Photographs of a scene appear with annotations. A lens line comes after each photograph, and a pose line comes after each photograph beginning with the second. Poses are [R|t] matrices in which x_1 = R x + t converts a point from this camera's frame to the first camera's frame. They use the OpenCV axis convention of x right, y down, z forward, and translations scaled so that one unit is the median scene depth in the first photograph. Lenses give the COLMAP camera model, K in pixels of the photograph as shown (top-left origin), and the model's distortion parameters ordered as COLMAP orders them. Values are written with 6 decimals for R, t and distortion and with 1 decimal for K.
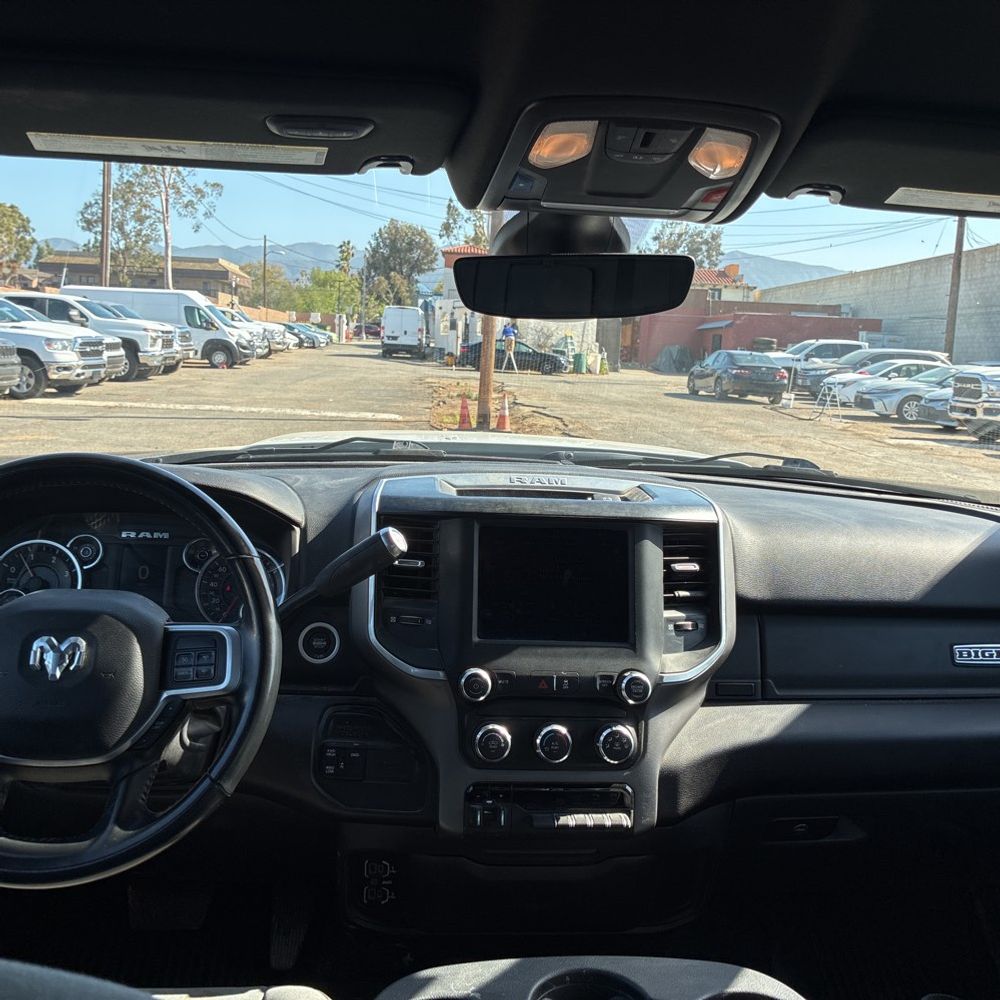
lens RADIAL K [[1012.8, 0, 499.3], [0, 1012.8, 482.3], [0, 0, 1]] dist [0.010381, 0.022788]
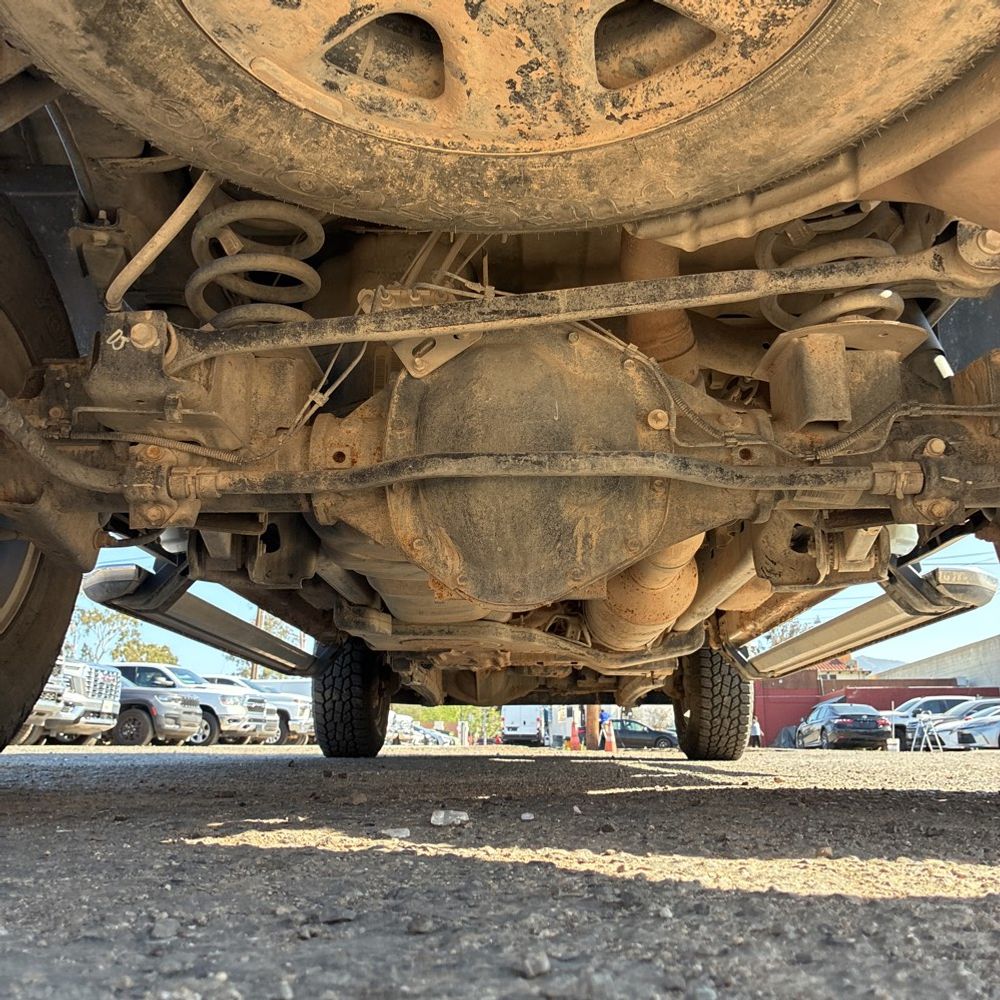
lens RADIAL K [[1021.6, 0, 500.0], [0, 1021.6, 500.0], [0, 0, 1]] dist [0.005402, 0.023942]
pose [[0.991930, -0.073895, -0.103022, 0.017673], [0.028887, 0.922937, -0.383865, 0.103930], [0.123448, 0.377791, 0.917624, -0.133949]]
